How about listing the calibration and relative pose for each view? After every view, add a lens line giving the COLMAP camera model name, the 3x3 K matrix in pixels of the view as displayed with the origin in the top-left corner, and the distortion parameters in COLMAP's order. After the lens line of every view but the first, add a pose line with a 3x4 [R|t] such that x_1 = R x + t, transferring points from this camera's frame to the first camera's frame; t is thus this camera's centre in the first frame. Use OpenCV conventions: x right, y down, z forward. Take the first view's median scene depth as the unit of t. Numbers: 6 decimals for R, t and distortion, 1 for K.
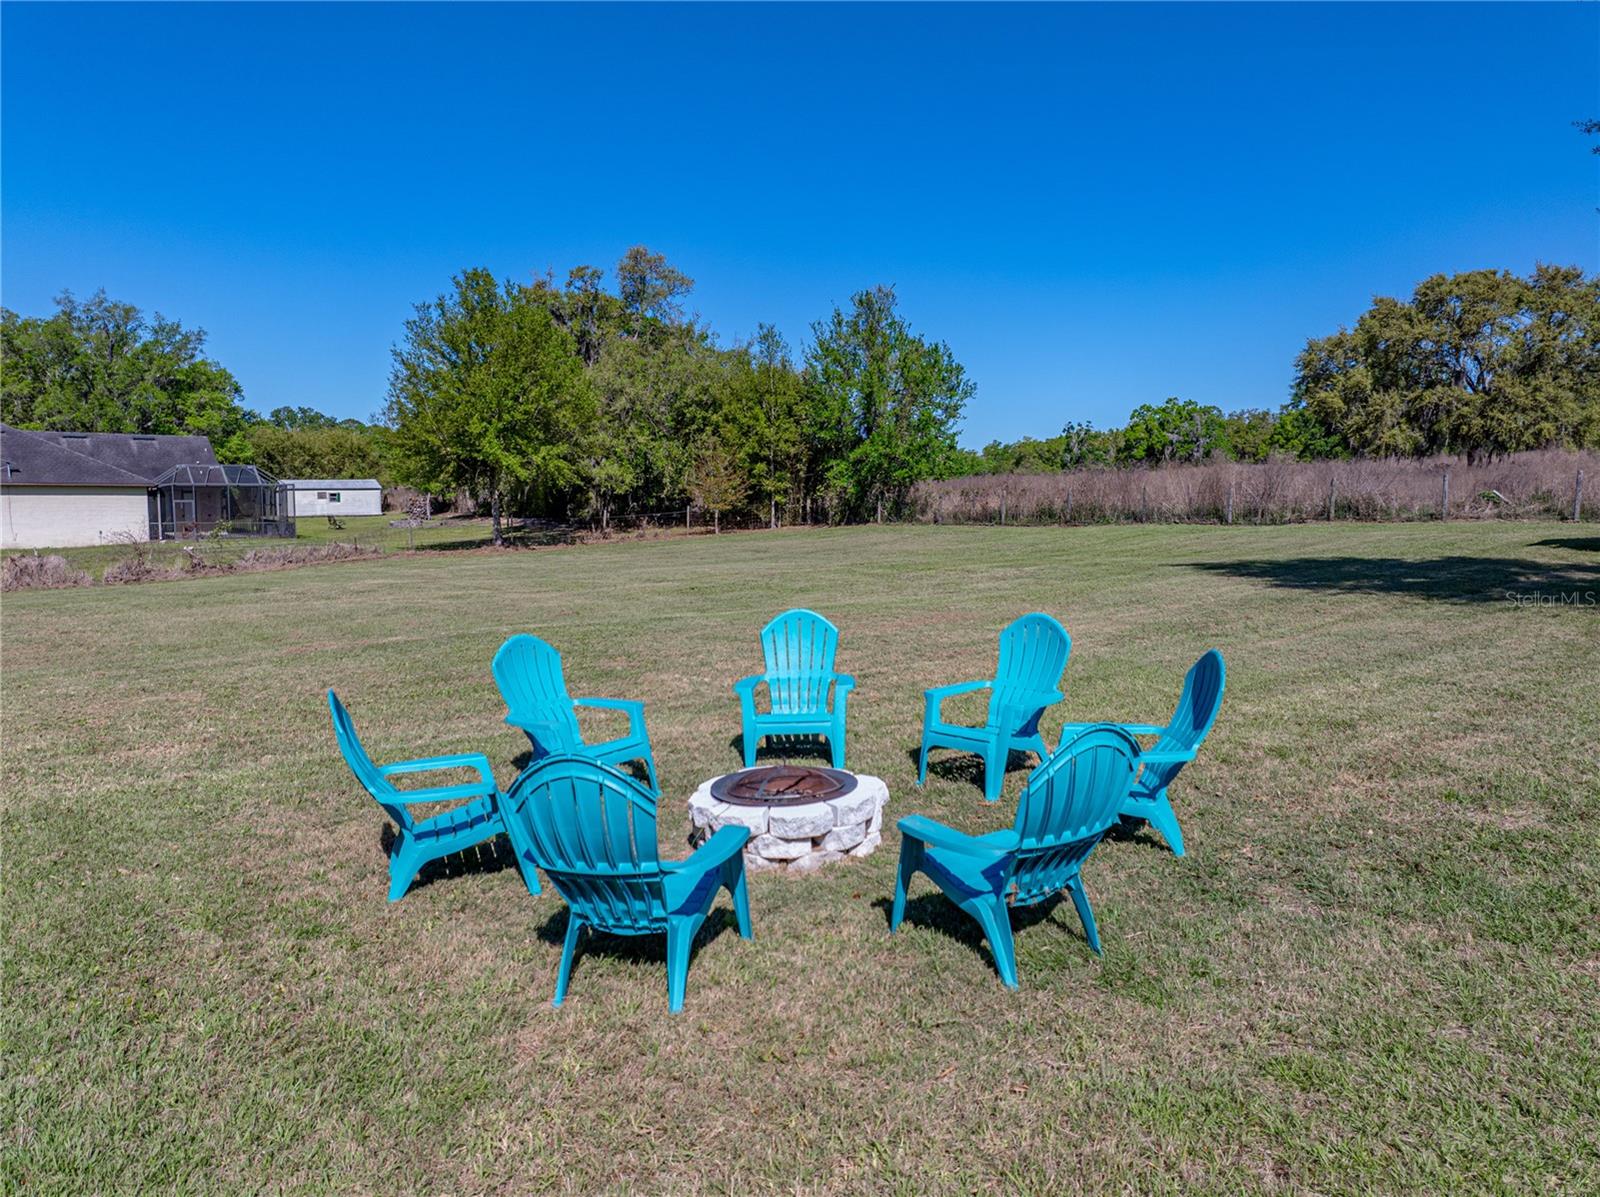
lens RADIAL K [[1123.0, 0, 798.0], [0, 1123.0, 592.5], [0, 0, 1]] dist [-0.030844, 0.012740]
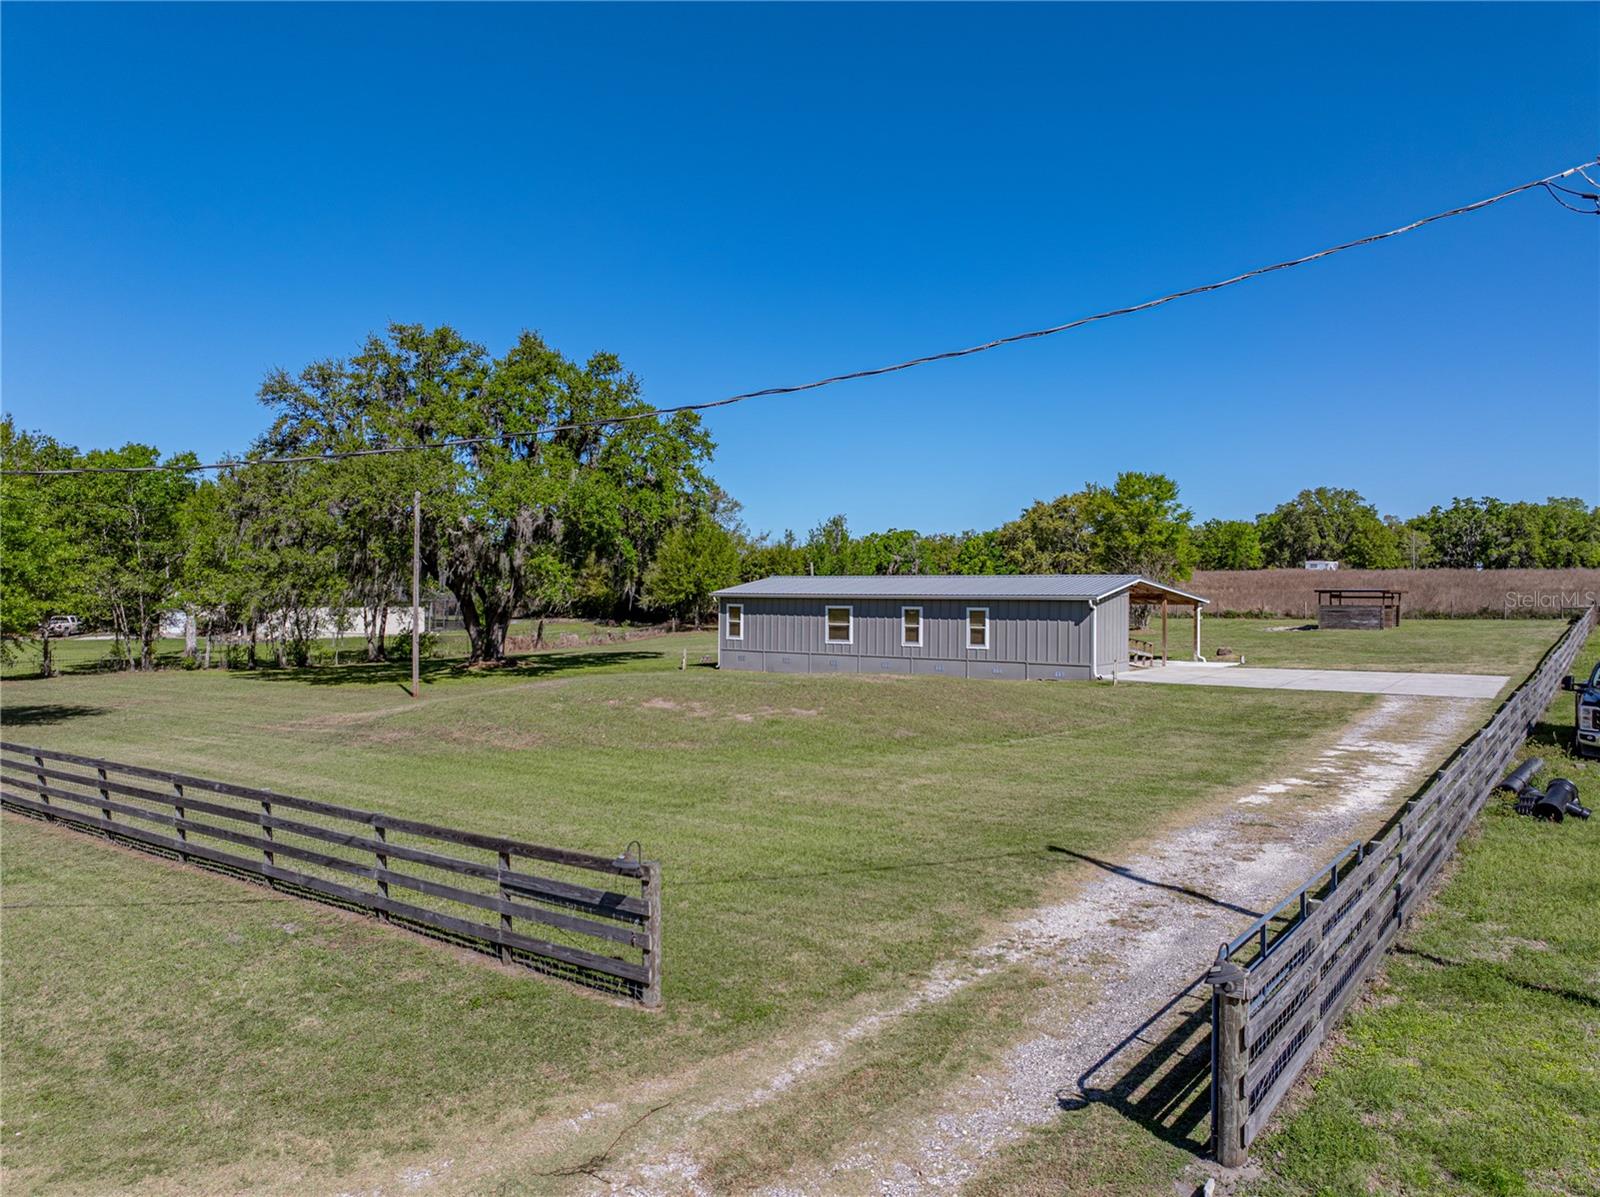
lens RADIAL K [[1115.7, 0, 791.9], [0, 1115.7, 599.2], [0, 0, 1]] dist [-0.035297, 0.008813]
pose [[0.963348, 0.000328, 0.268255, -0.591103], [0.021620, 0.996651, -0.078860, 0.067700], [-0.267382, 0.081770, 0.960115, -1.060870]]
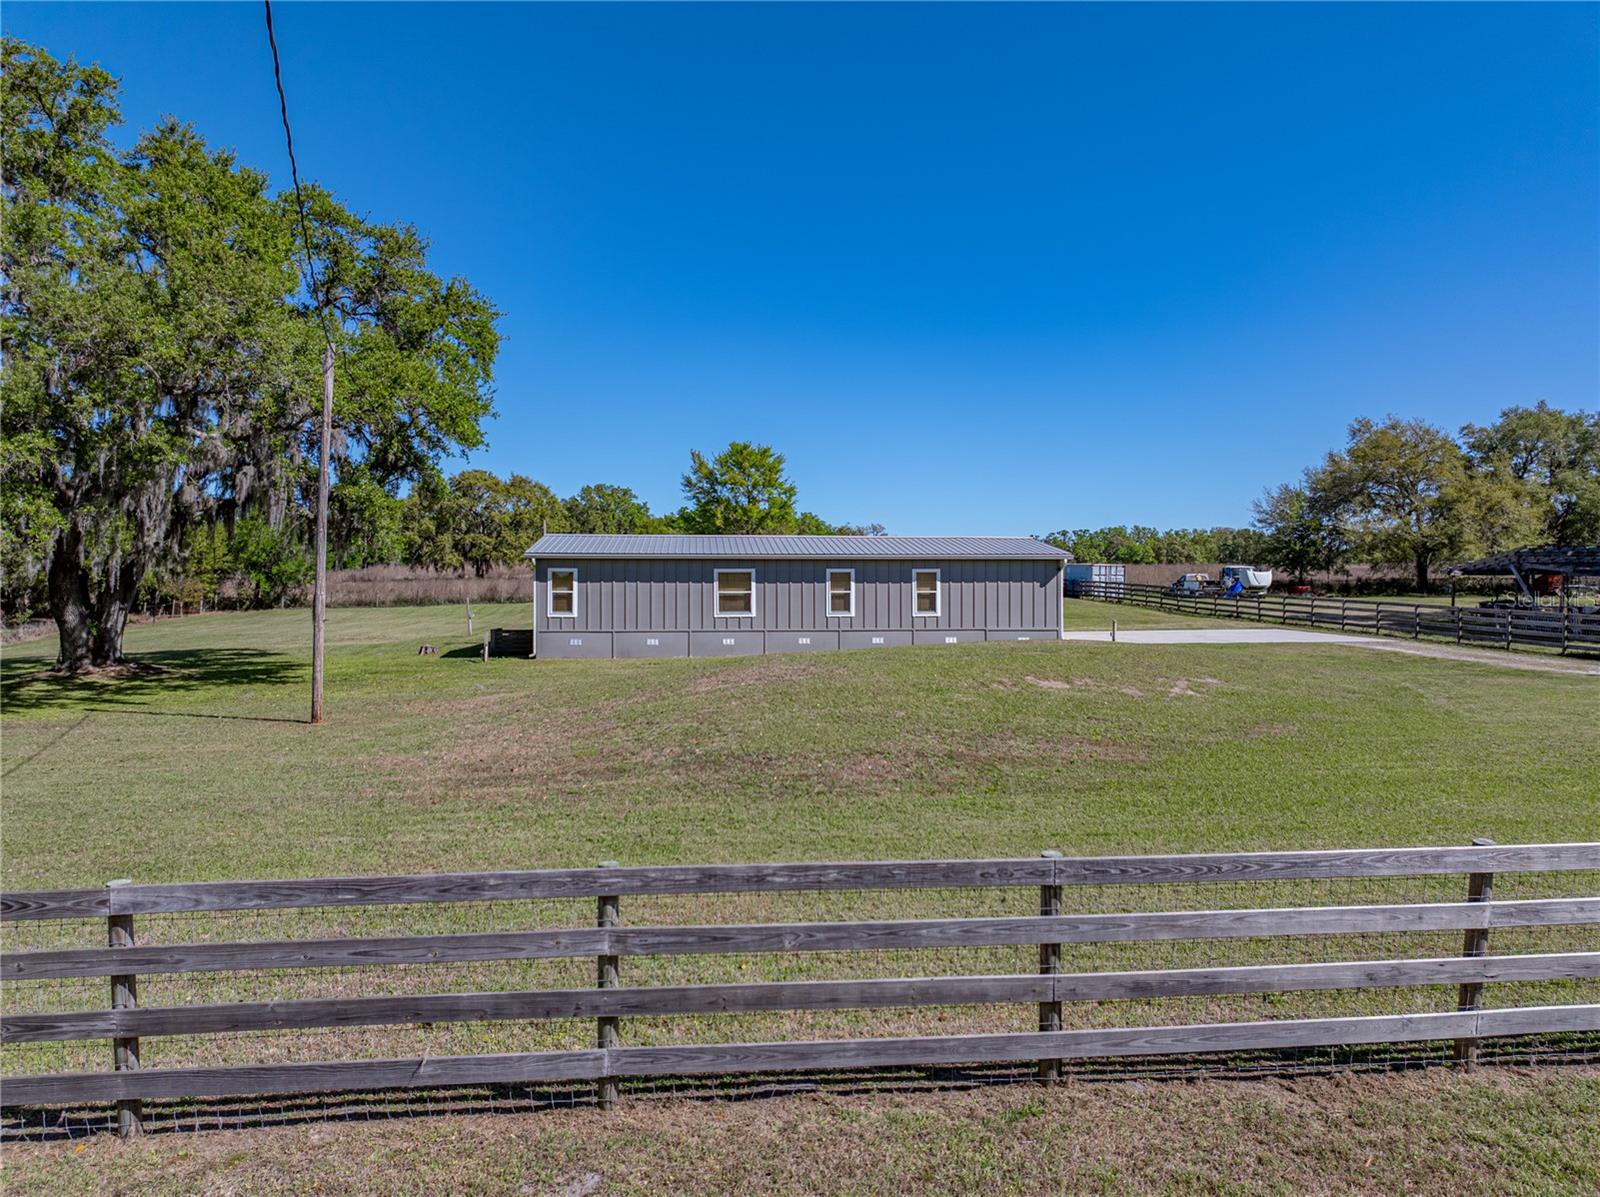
lens RADIAL K [[1123.0, 0, 798.0], [0, 1123.0, 592.5], [0, 0, 1]] dist [-0.030844, 0.012740]
pose [[0.547375, -0.003588, 0.836880, -0.904904], [0.076126, 0.996059, -0.045520, 0.053039], [-0.833418, 0.088625, 0.545491, -0.611460]]
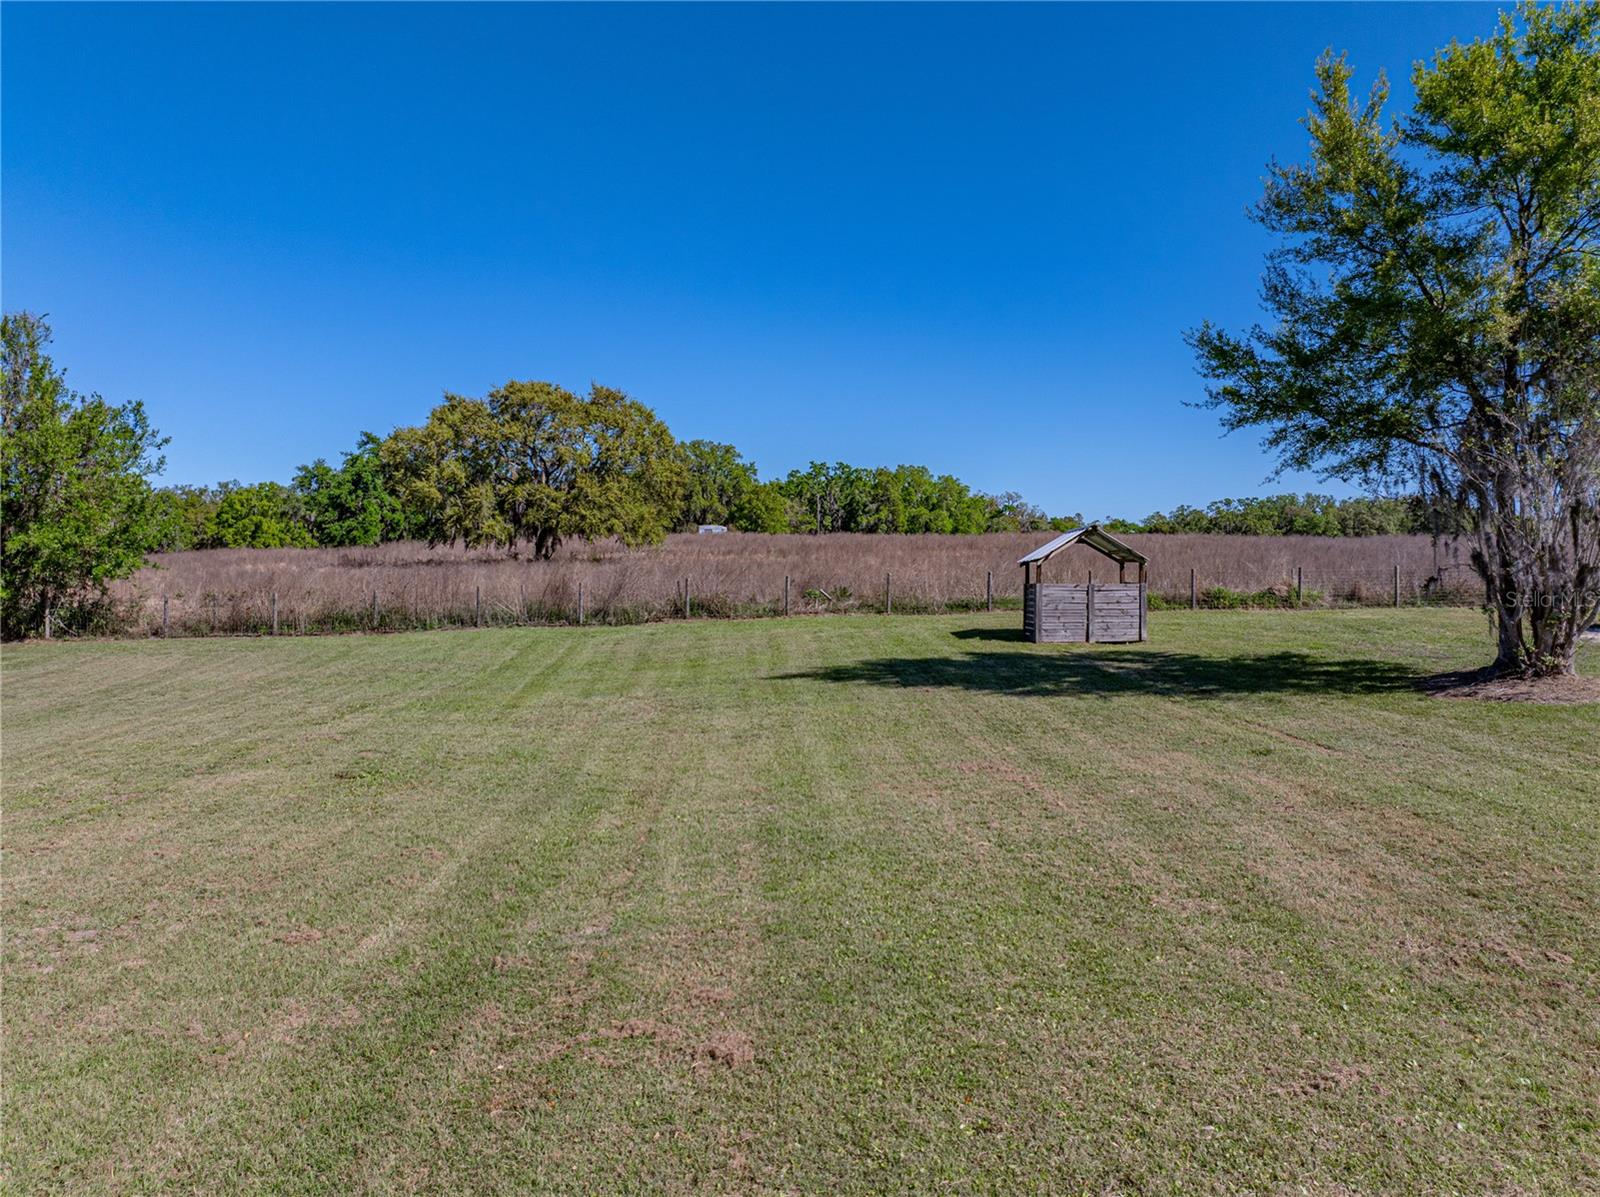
lens RADIAL K [[1126.9, 0, 803.7], [0, 1126.9, 602.6], [0, 0, 1]] dist [-0.028159, 0.014862]
pose [[0.595879, -0.028773, 0.802559, -0.201453], [0.076836, 0.996816, -0.021311, -0.030192], [-0.799390, 0.074364, 0.596192, 0.168572]]
